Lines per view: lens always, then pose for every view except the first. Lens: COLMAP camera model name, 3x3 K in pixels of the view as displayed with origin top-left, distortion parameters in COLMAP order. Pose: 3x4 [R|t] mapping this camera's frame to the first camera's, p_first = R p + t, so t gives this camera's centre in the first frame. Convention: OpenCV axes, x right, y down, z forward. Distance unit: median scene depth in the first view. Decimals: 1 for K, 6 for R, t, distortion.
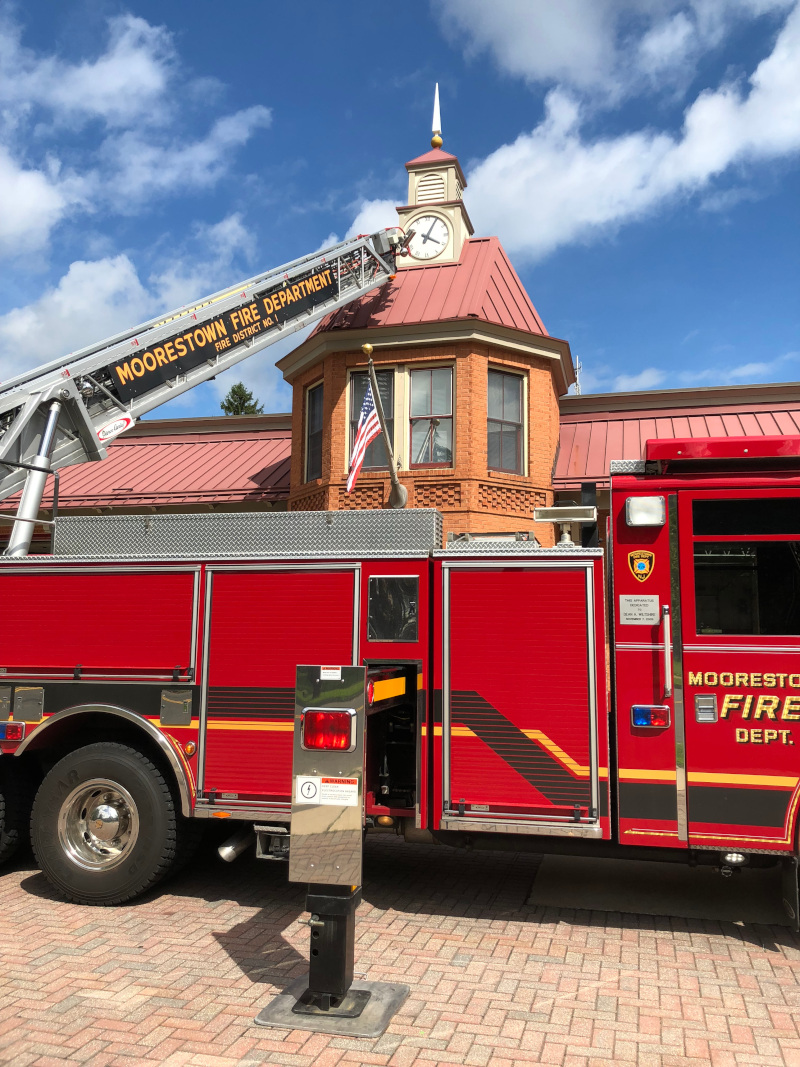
lens RADIAL K [[861.9, 0, 385.4], [0, 861.9, 526.9], [0, 0, 1]] dist [0.103722, -0.133486]
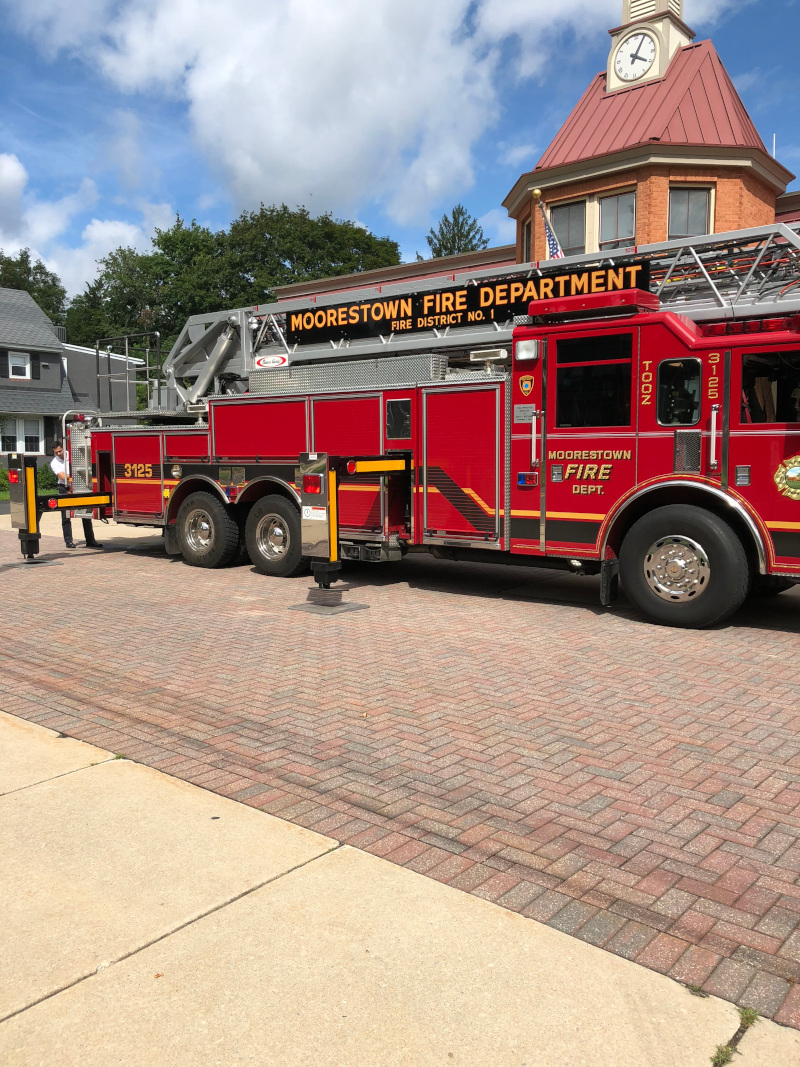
lens RADIAL K [[851.6, 0, 398.9], [0, 851.6, 534.6], [0, 0, 1]] dist [0.010504, -0.001860]
pose [[0.907958, 0.023306, -0.418412, 0.273793], [0.074584, 0.973524, 0.216074, -0.015895], [0.412370, -0.227393, 0.882181, -0.192147]]
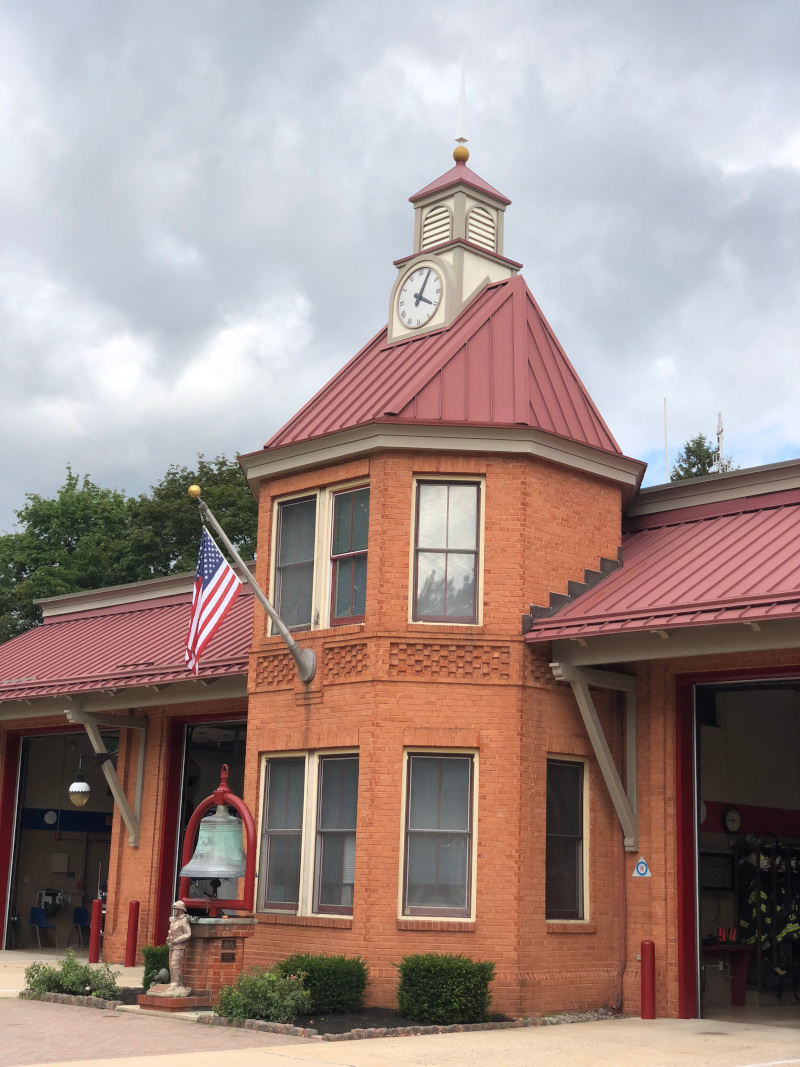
lens RADIAL K [[1570.0, 0, 397.6], [0, 1570.0, 535.6], [0, 0, 1]] dist [0.080815, -0.094172]
pose [[0.860312, -0.095810, -0.500684, 0.779045], [0.053370, 0.993710, -0.098452, -0.008226], [0.506967, 0.057978, 0.860014, -0.145842]]
